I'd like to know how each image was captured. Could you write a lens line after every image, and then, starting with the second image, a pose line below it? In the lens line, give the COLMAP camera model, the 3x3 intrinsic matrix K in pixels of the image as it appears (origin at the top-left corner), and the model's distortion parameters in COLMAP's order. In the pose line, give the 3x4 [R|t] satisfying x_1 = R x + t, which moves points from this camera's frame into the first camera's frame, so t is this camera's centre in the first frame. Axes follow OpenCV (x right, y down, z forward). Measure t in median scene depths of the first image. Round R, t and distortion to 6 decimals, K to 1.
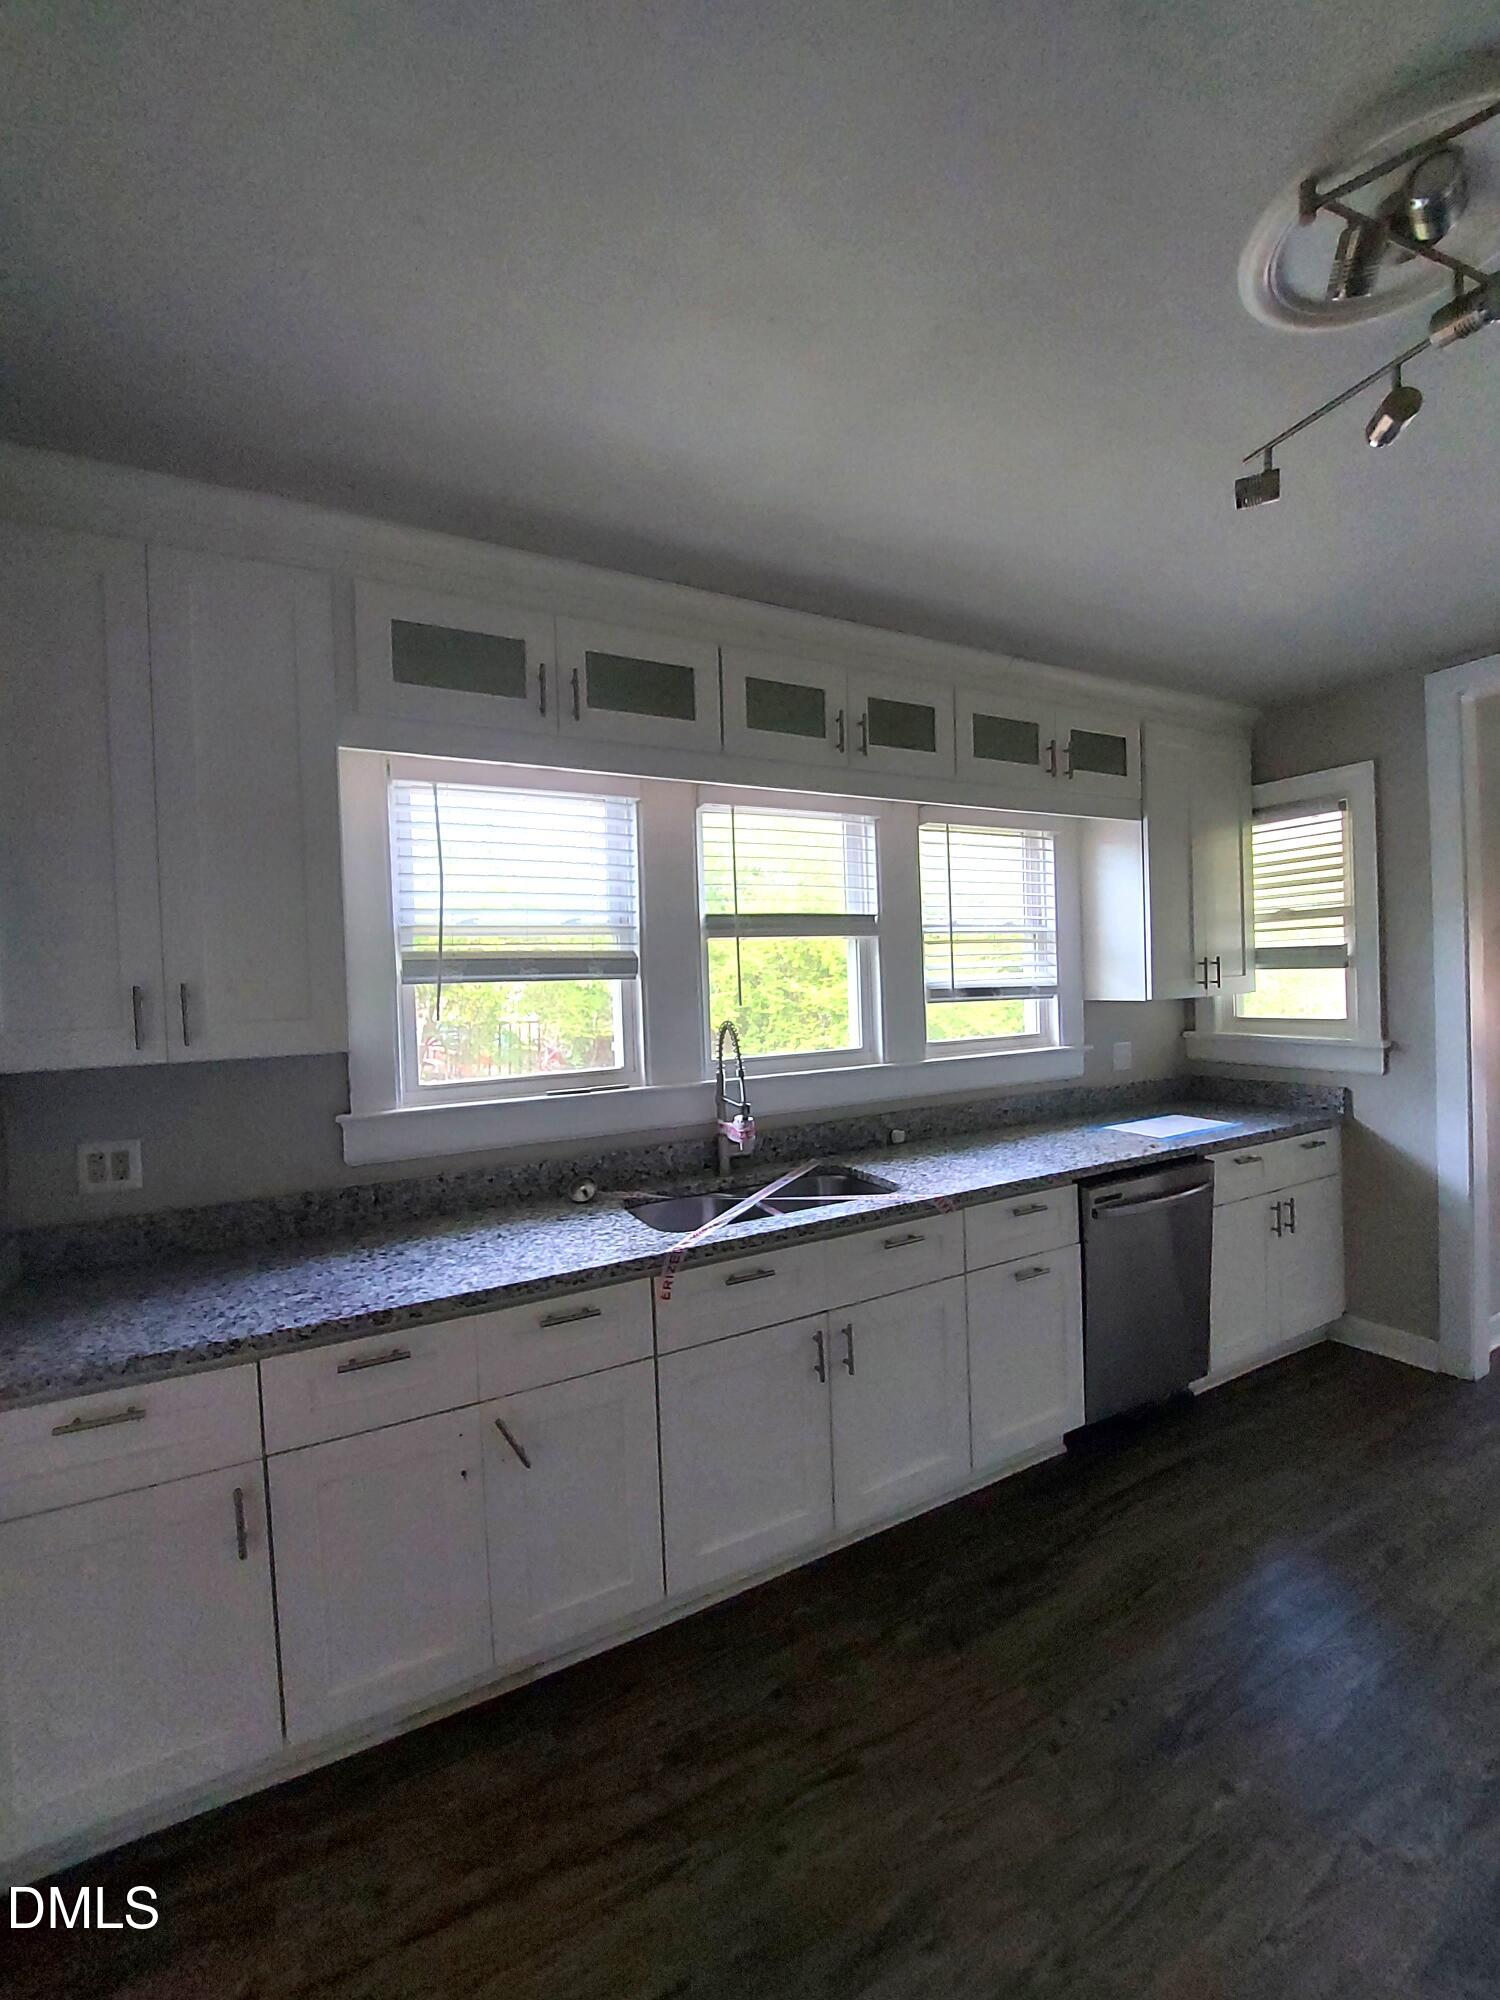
lens RADIAL K [[800.8, 0, 748.6], [0, 800.8, 996.4], [0, 0, 1]] dist [-0.020800, 0.000283]
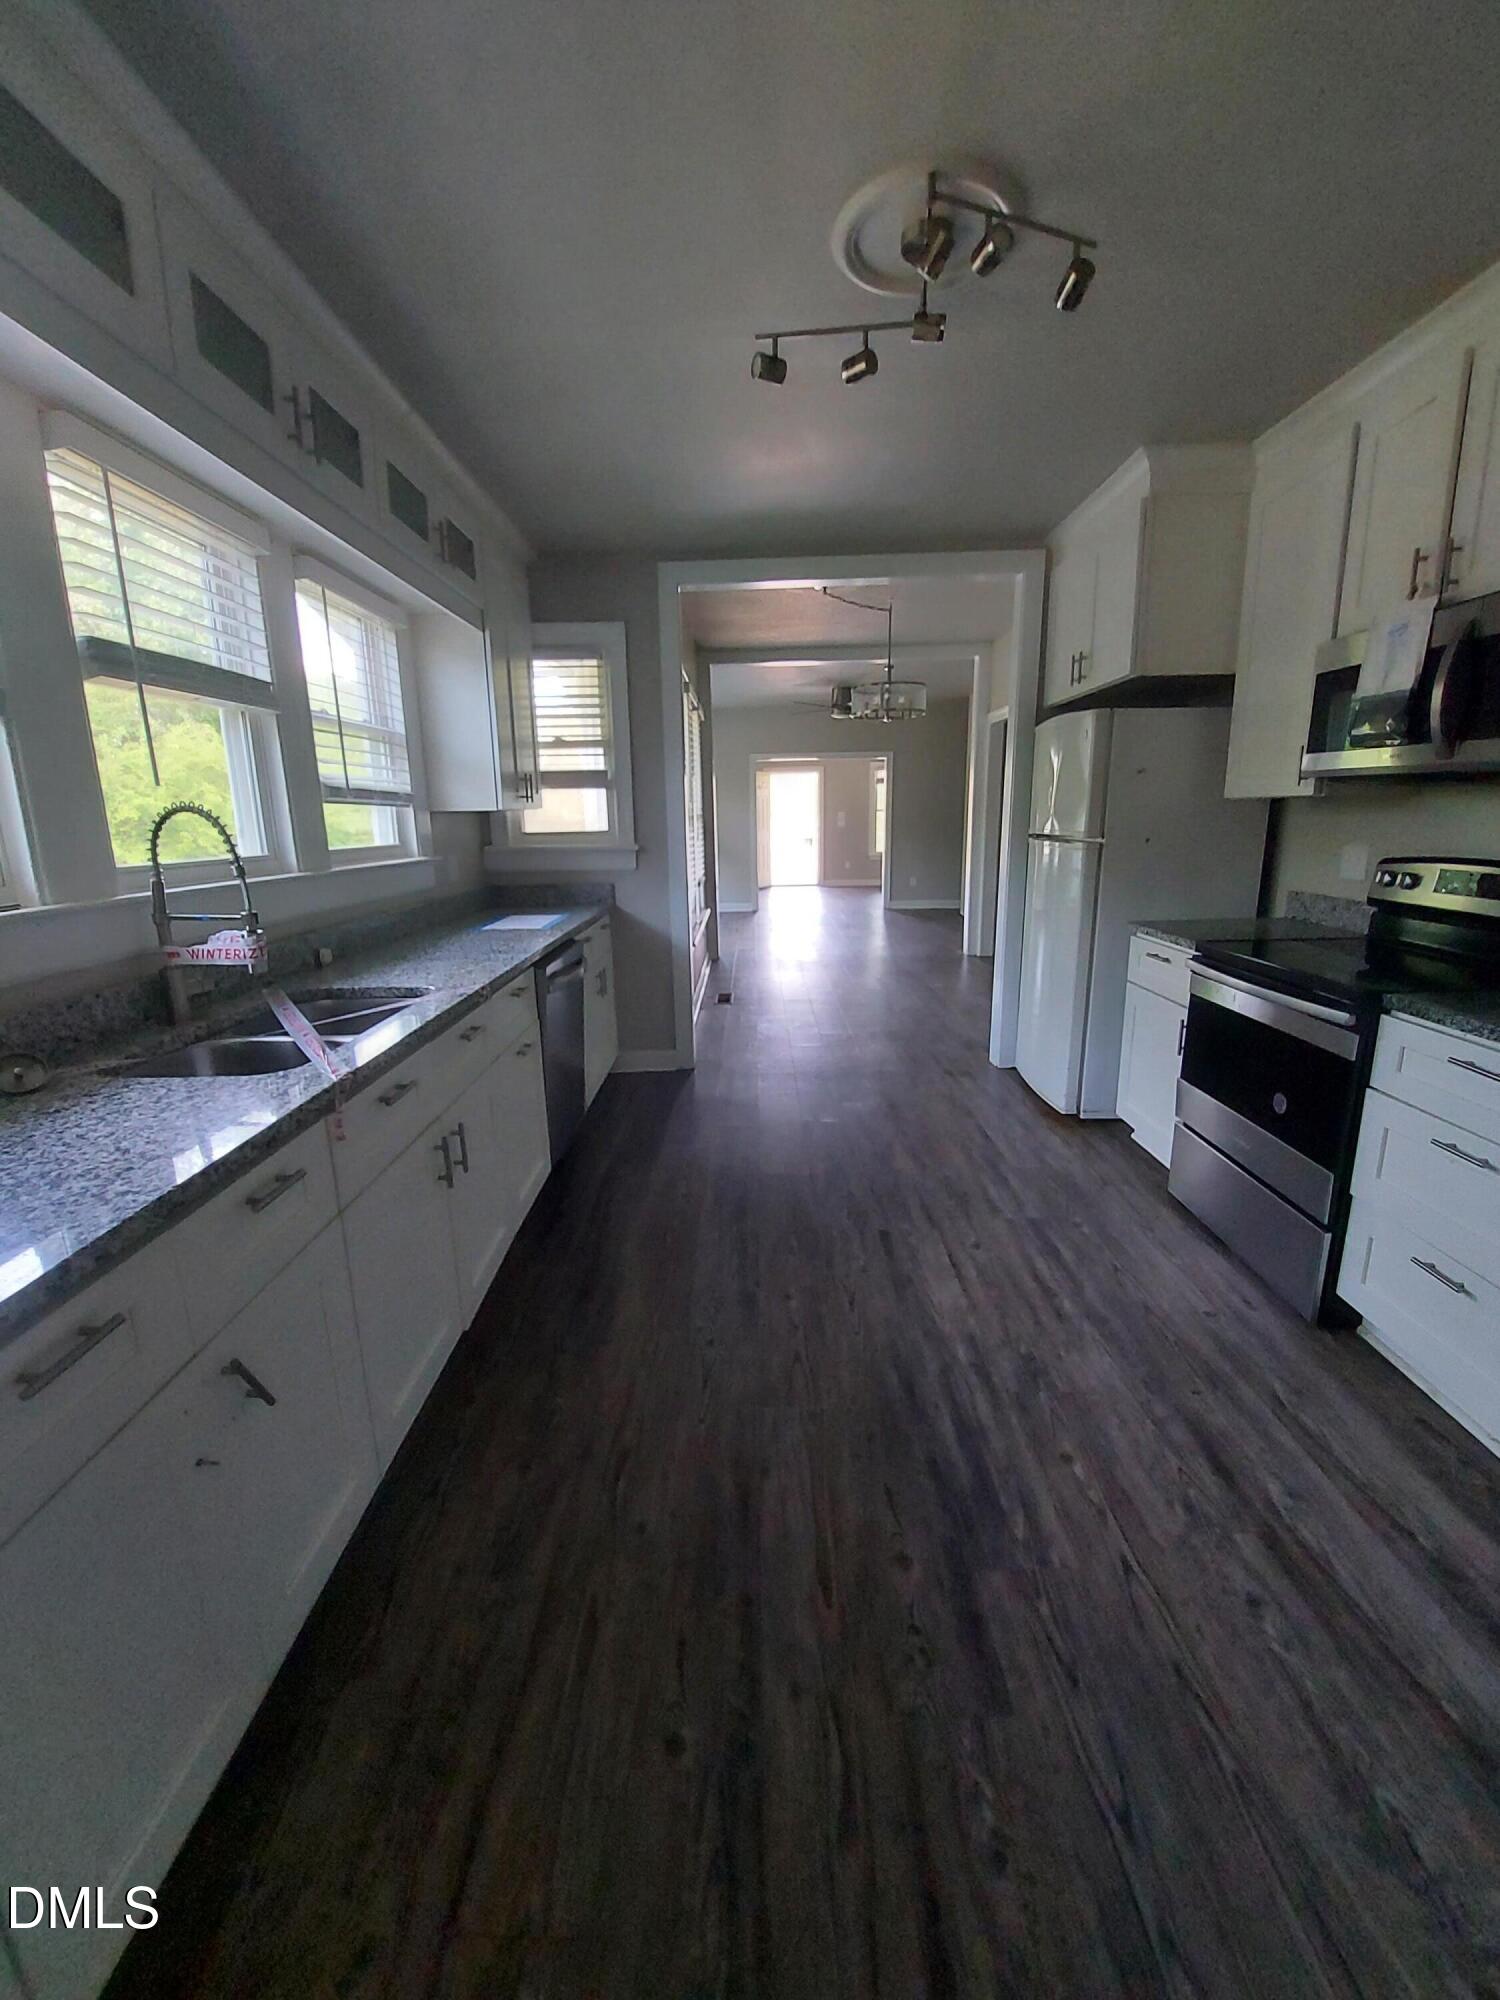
lens RADIAL K [[800.8, 0, 740.0], [0, 800.8, 996.8], [0, 0, 1]] dist [-0.020800, 0.000283]
pose [[0.479024, -0.170895, 0.861006, -0.394306], [0.017062, 0.982493, 0.185516, 0.073221], [-0.877636, -0.074176, 0.473553, 0.211167]]
